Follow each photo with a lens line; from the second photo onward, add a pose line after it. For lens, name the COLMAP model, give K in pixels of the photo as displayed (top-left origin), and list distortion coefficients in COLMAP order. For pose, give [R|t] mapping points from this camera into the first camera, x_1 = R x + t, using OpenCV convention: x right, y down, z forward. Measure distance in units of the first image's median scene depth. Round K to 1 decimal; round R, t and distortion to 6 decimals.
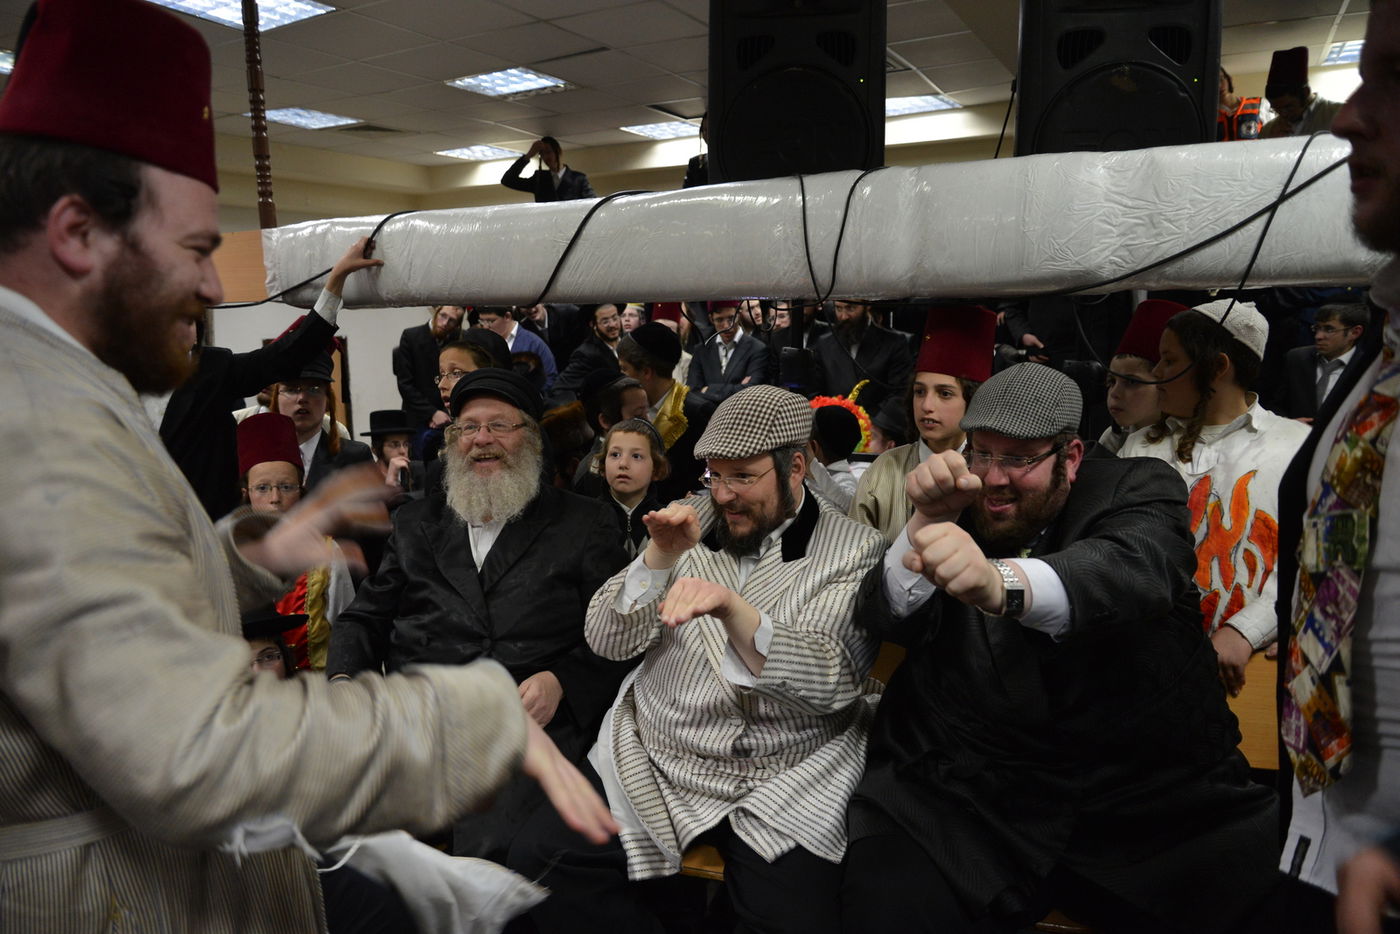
lens RADIAL K [[965.3, 0, 693.3], [0, 965.3, 468.6], [0, 0, 1]] dist [-0.022295, -0.000219]
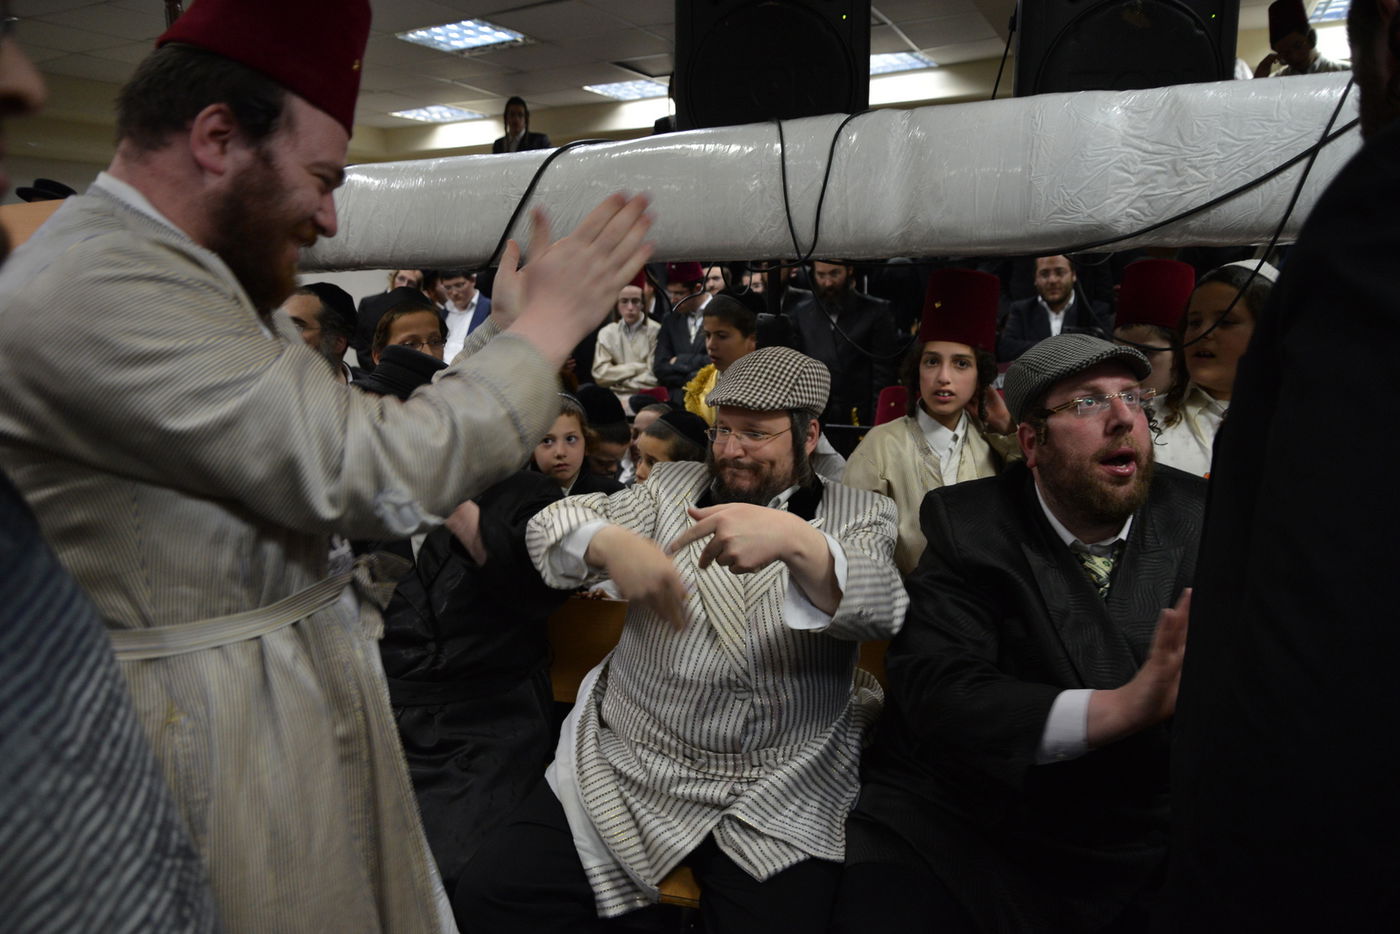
lens RADIAL K [[965.3, 0, 693.1], [0, 965.3, 469.5], [0, 0, 1]] dist [-0.022295, -0.000219]
pose [[0.999481, -0.008687, 0.031026, 0.001230], [0.007720, 0.999485, 0.031155, -0.007525], [-0.031281, -0.030899, 0.999033, 0.090298]]
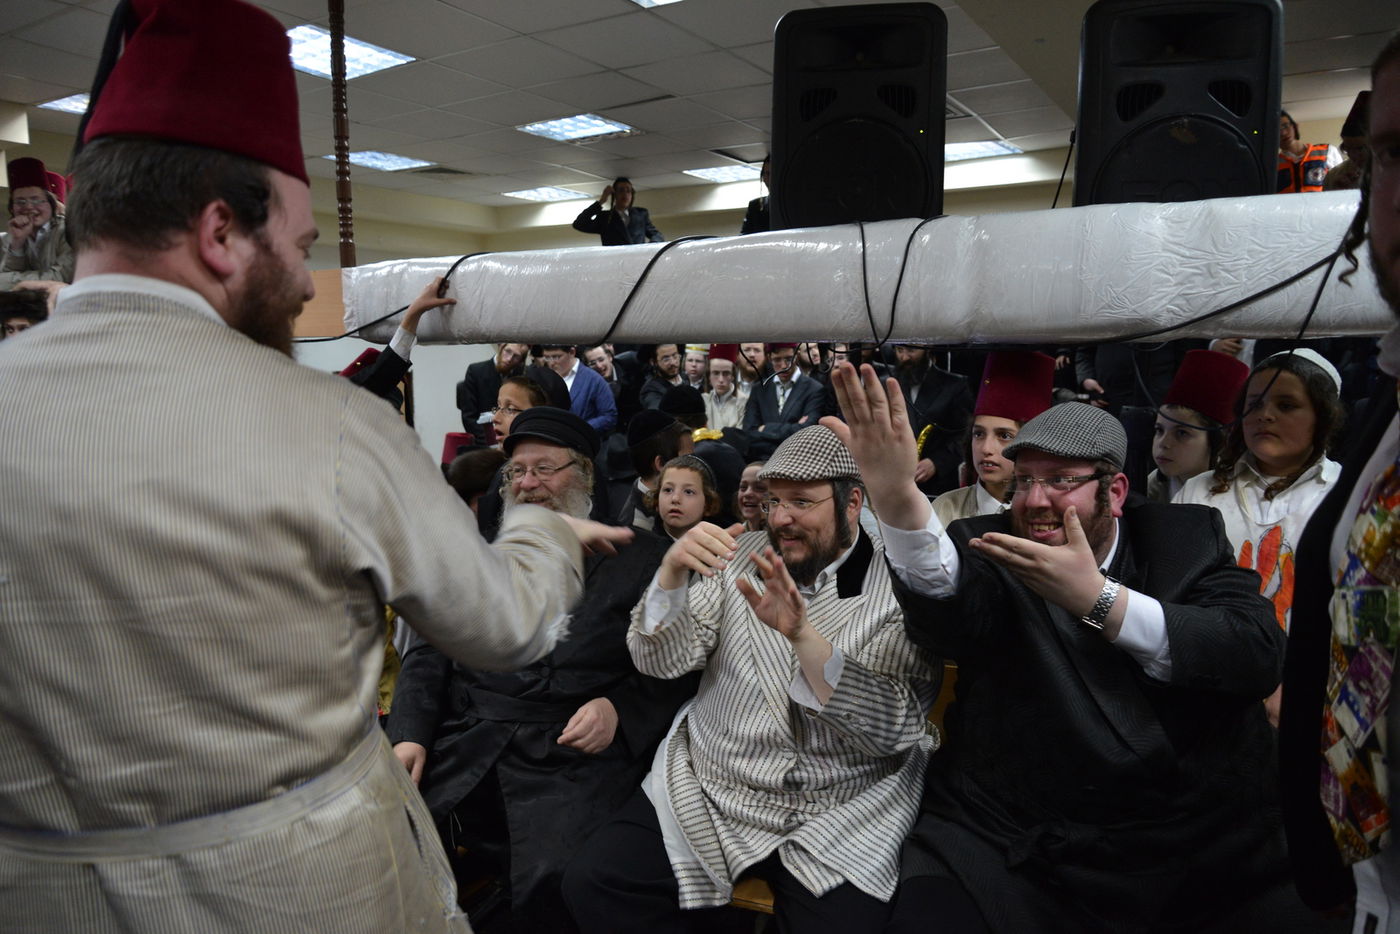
lens RADIAL K [[965.3, 0, 693.4], [0, 965.3, 468.7], [0, 0, 1]] dist [-0.022295, -0.000219]
pose [[0.998191, 0.020478, -0.056533, -0.003378], [-0.022657, 0.999014, -0.038178, 0.001238], [0.055695, 0.039390, 0.997671, -0.024378]]
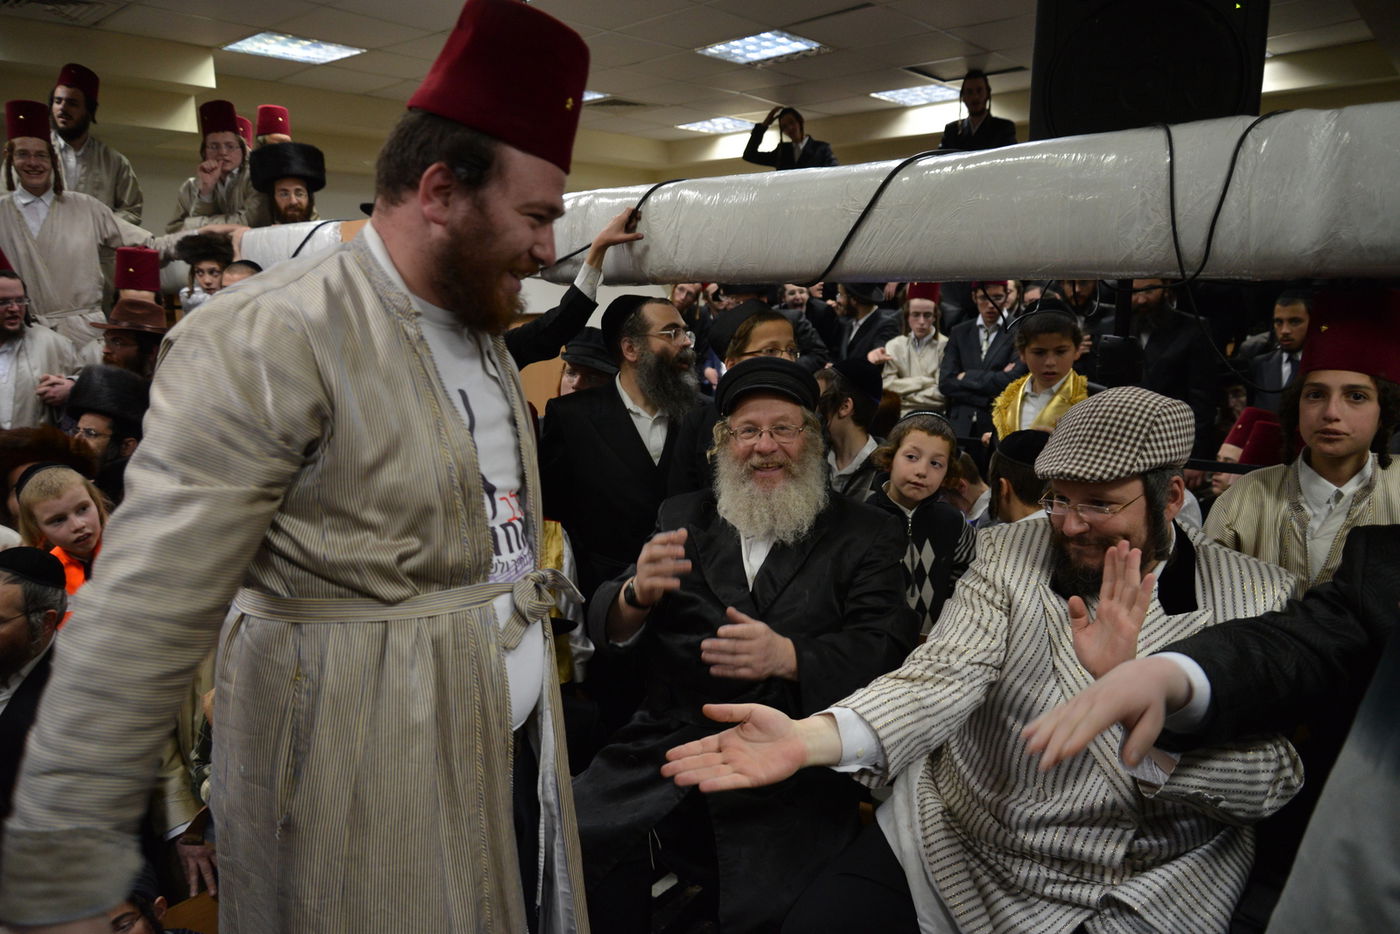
lens RADIAL K [[965.3, 0, 700.4], [0, 965.3, 466.7], [0, 0, 1]] dist [-0.022295, -0.000219]
pose [[0.976762, 0.043419, -0.209883, -0.081628], [-0.038817, 0.998908, 0.026000, -0.022871], [0.210782, -0.017249, 0.977381, 0.121046]]
